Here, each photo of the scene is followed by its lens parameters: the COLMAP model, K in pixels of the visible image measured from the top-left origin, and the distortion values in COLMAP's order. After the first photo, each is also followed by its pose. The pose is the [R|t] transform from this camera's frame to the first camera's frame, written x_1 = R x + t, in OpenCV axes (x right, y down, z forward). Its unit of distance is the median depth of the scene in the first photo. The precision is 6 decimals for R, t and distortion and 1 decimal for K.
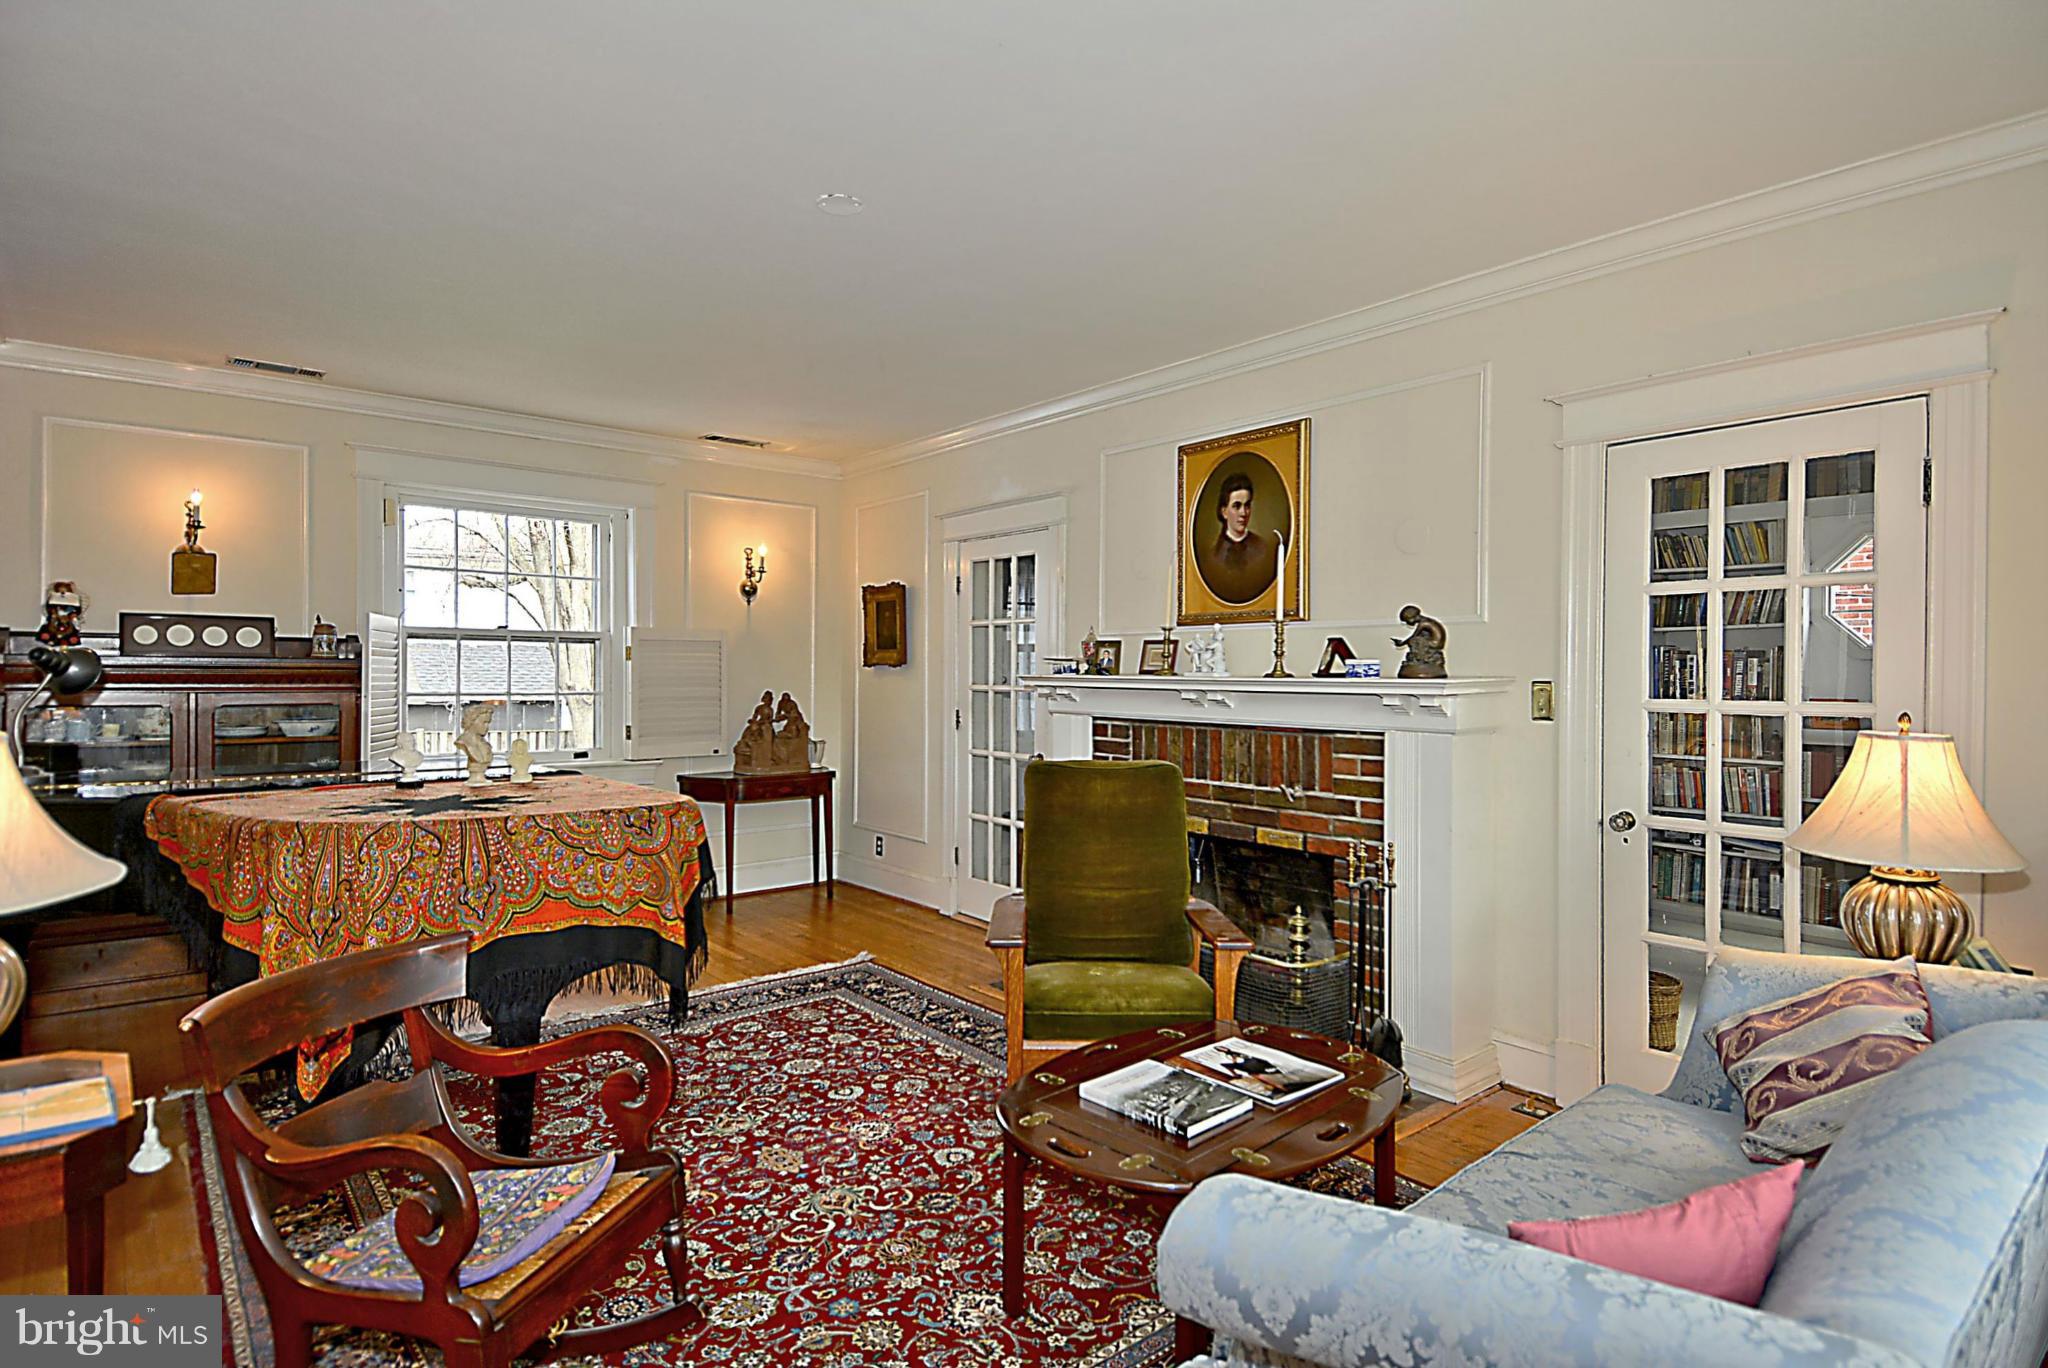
lens RADIAL K [[1040.2, 0, 1022.6], [0, 1040.2, 683.8], [0, 0, 1]] dist [0.023928, -0.007941]
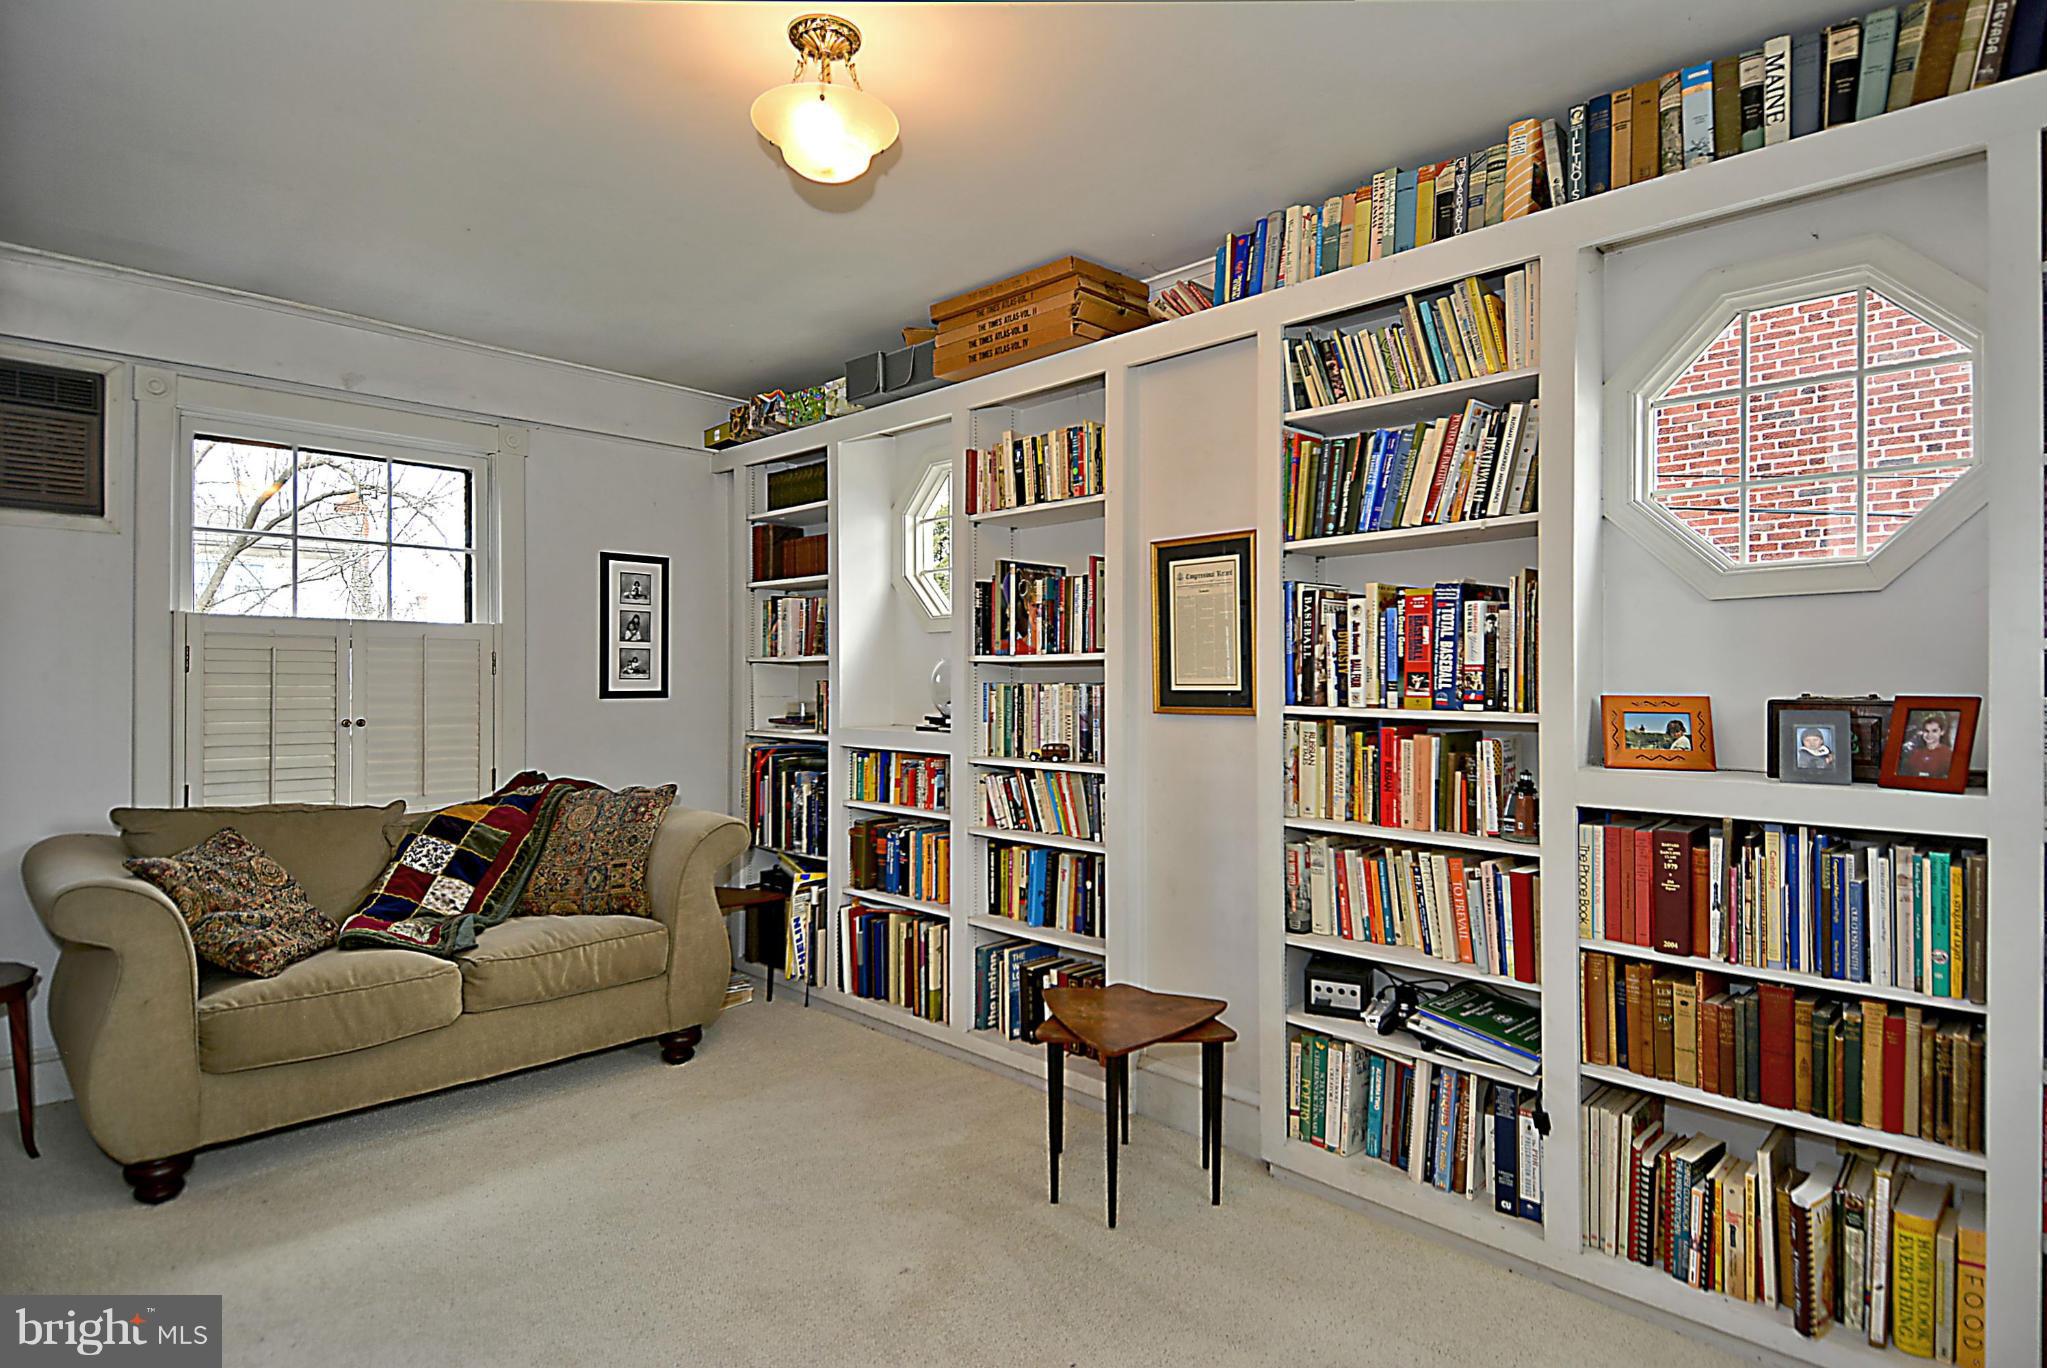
lens RADIAL K [[1039.6, 0, 1022.4], [0, 1039.6, 688.2], [0, 0, 1]] dist [0.023928, -0.007941]
pose [[0.995514, 0.001812, 0.094596, 0.392069], [-0.000686, 0.999929, -0.011932, 0.013199], [-0.094611, 0.011814, 0.995444, 0.494919]]
